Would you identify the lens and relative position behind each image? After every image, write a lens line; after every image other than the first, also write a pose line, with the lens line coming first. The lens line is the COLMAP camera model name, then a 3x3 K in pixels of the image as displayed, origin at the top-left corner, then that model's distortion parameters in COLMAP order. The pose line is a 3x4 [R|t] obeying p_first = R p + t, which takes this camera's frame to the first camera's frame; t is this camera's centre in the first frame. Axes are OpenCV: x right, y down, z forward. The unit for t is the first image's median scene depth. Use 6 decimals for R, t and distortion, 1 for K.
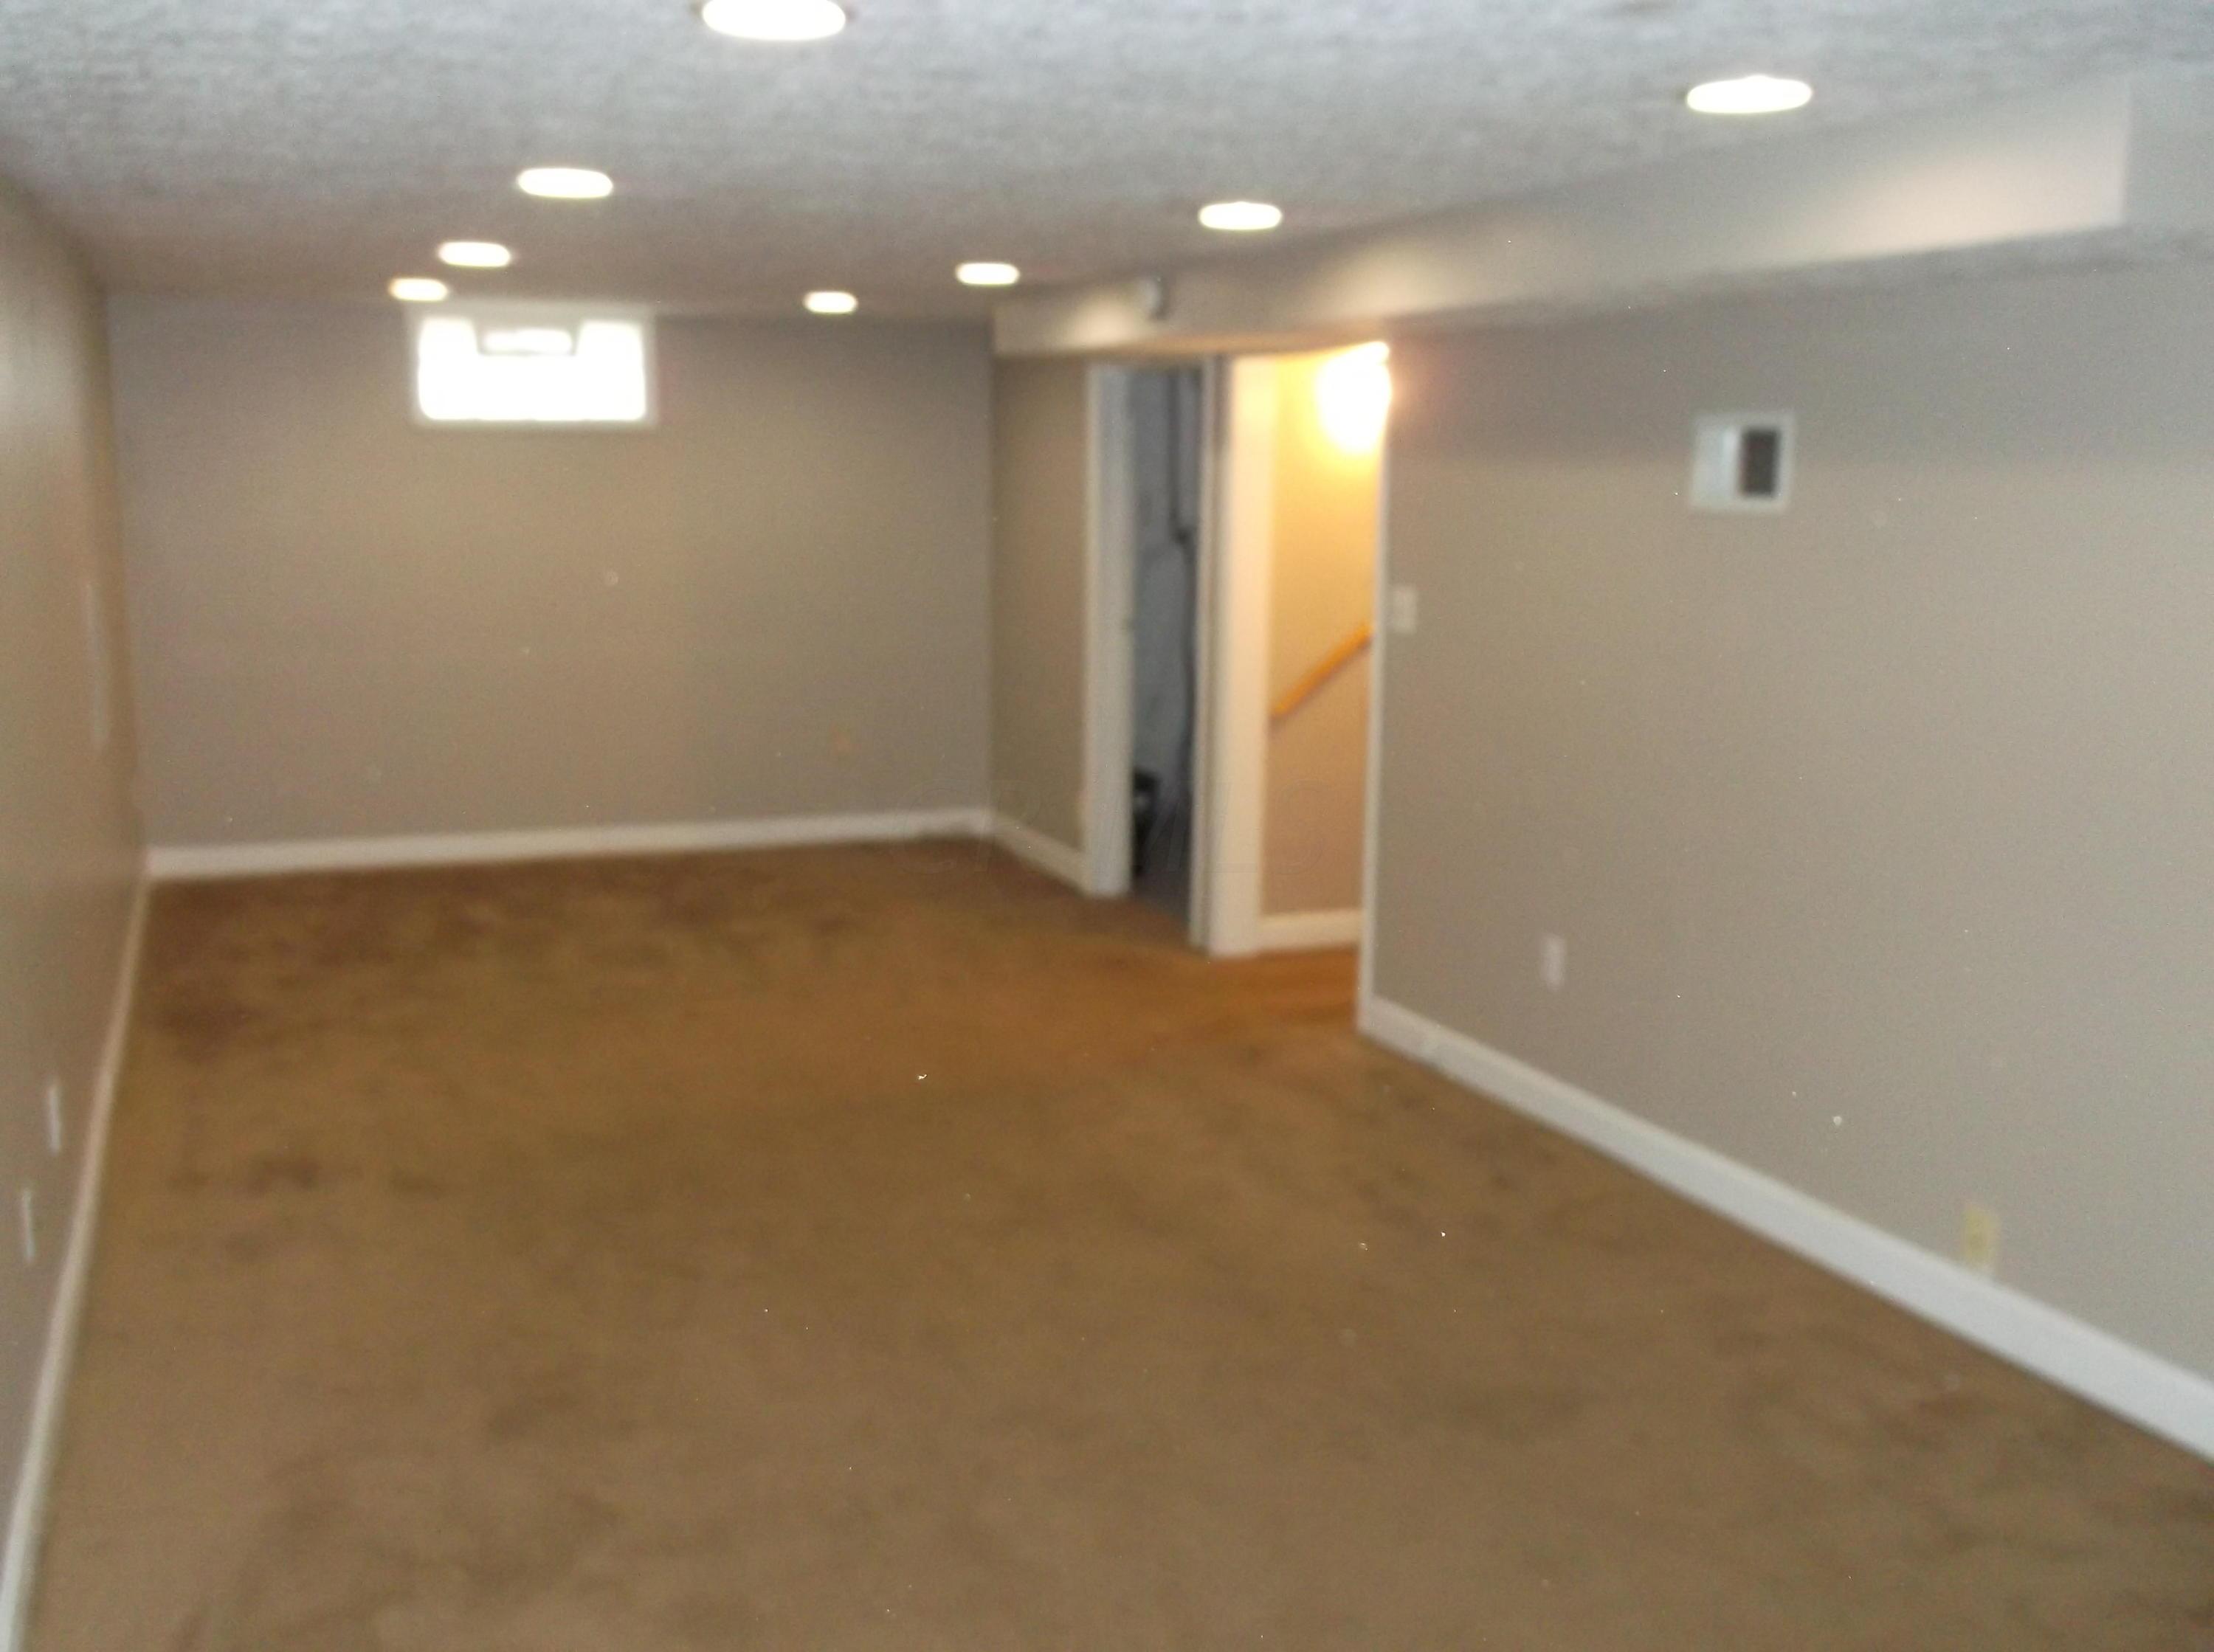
lens RADIAL K [[2176.1, 0, 1106.2], [0, 2176.1, 817.9], [0, 0, 1]] dist [0.000614, 0.000000]
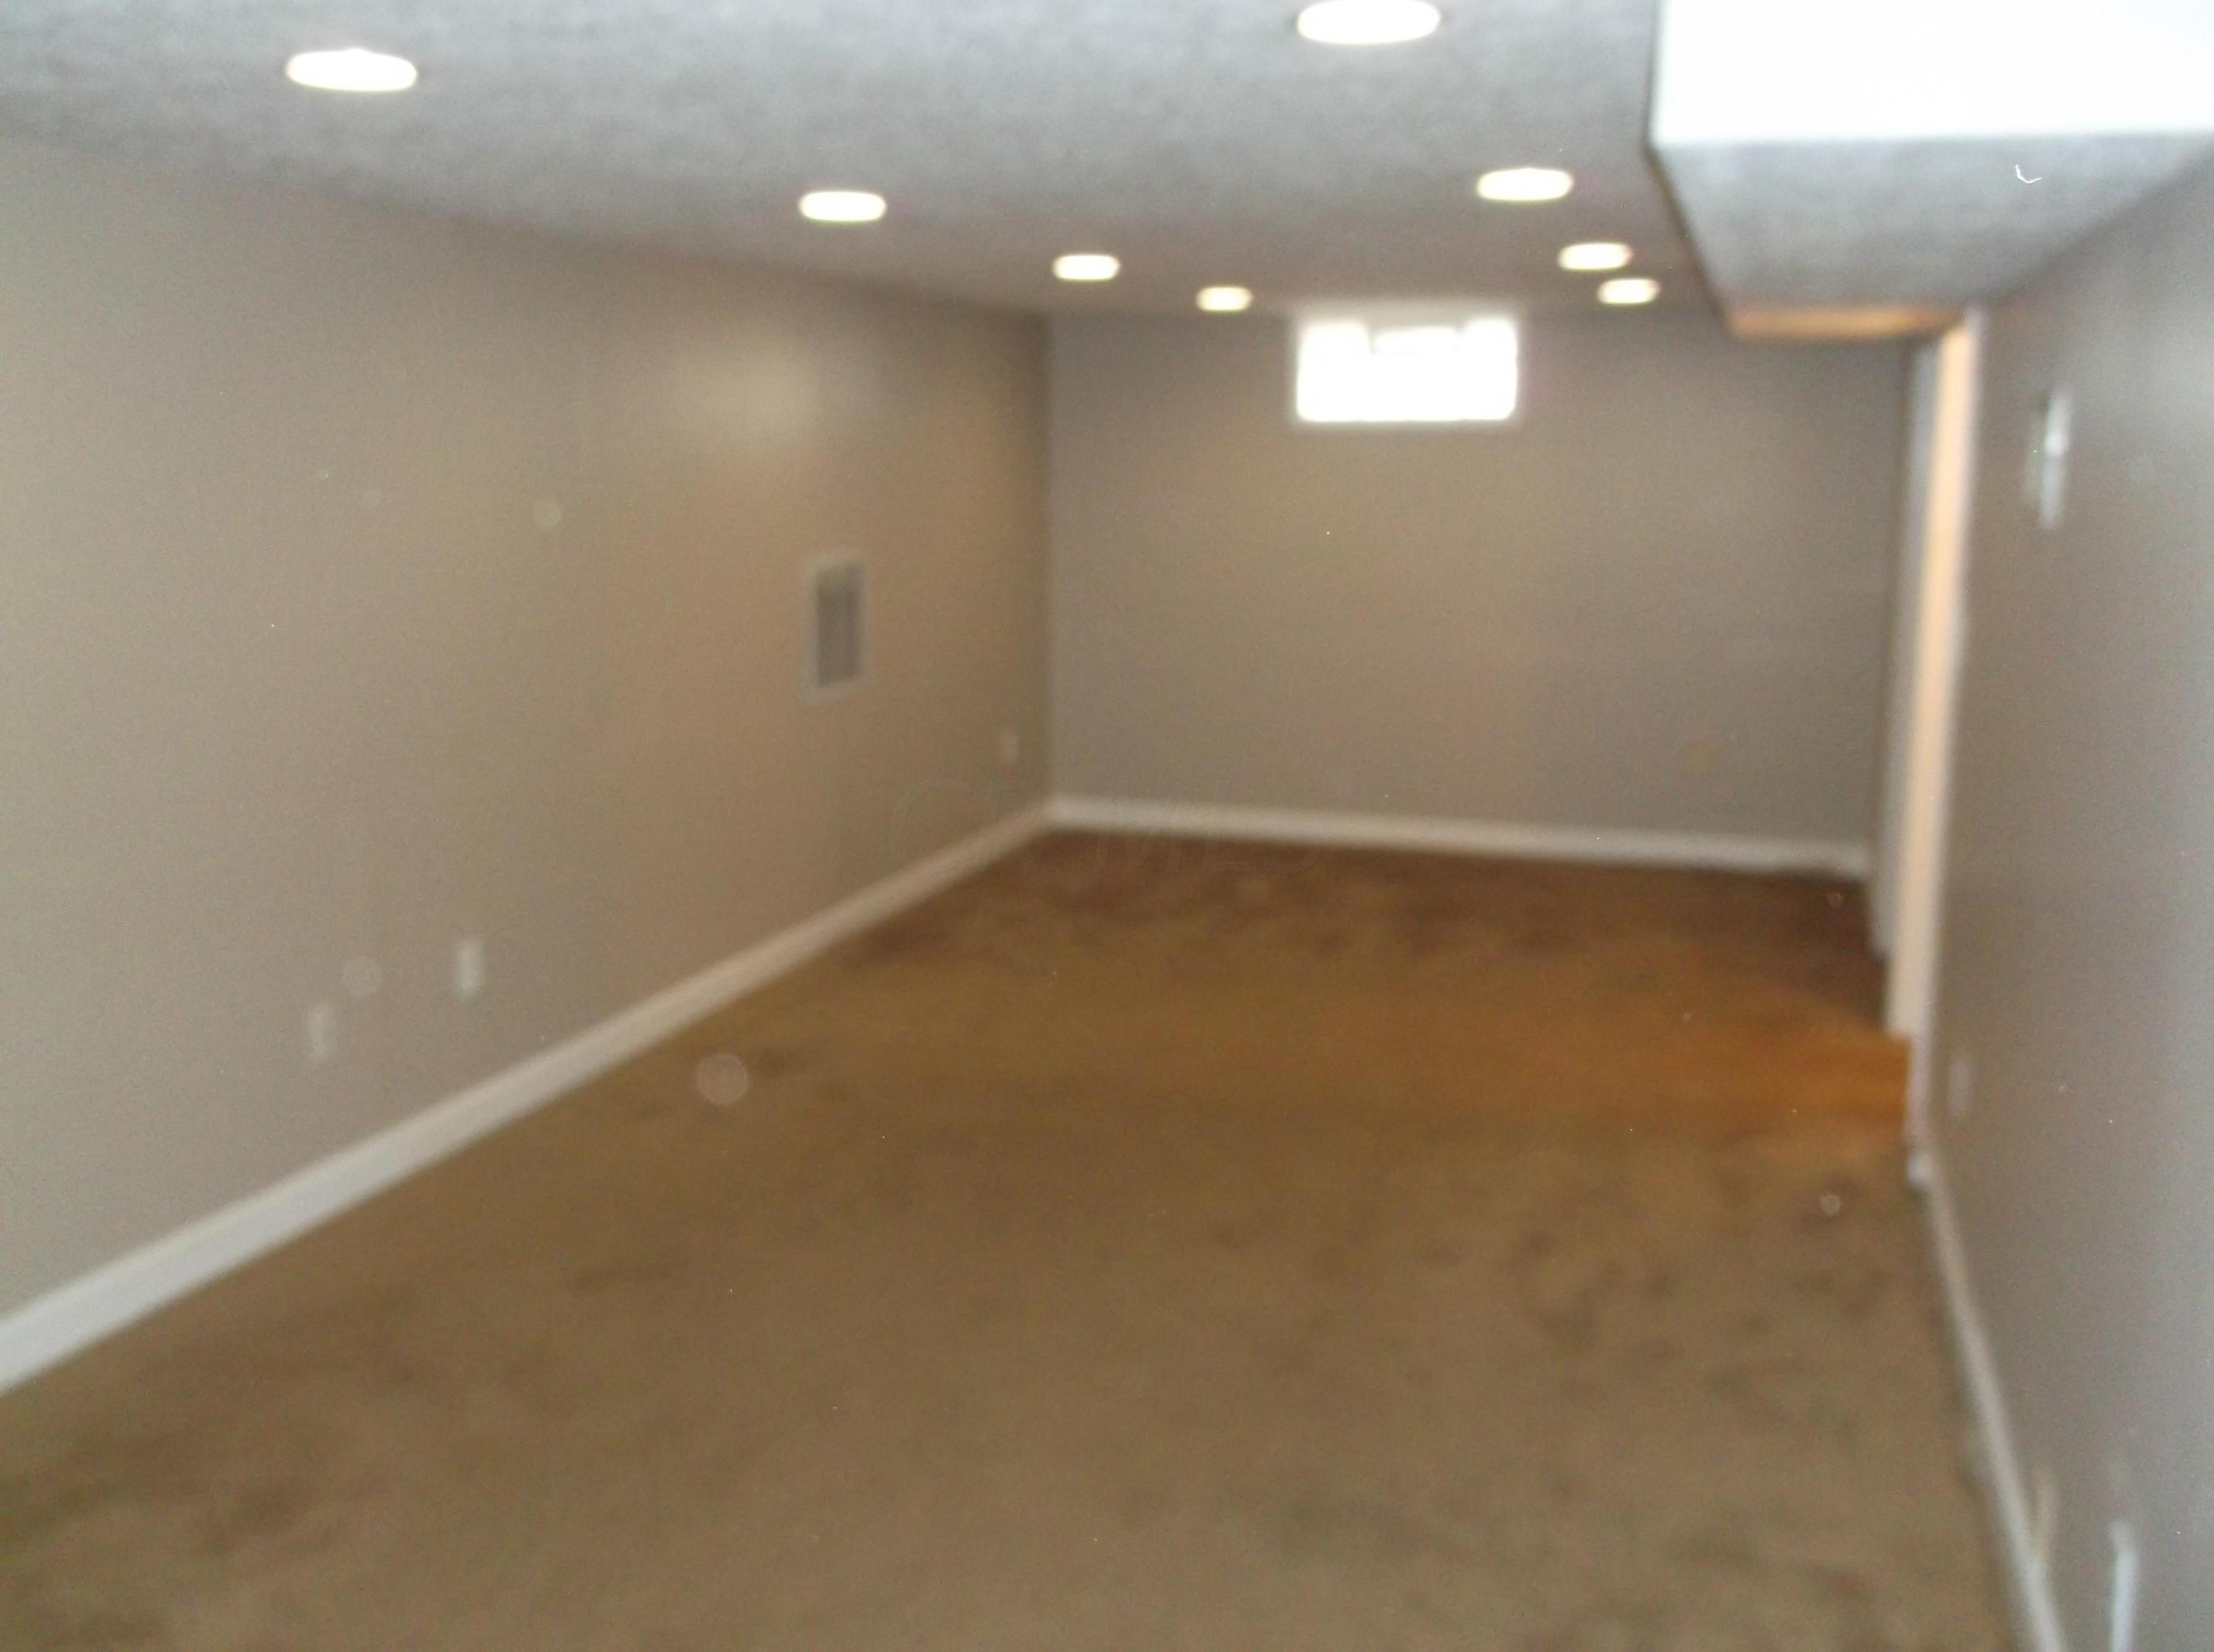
lens RADIAL K [[2176.1, 0, 1114.3], [0, 2176.1, 835.3], [0, 0, 1]] dist [0.000614, 0.000000]
pose [[0.803217, 0.100953, -0.587069, 0.256612], [-0.095516, 0.994610, 0.040351, -0.015896], [0.587978, 0.023664, 0.808530, 0.096745]]
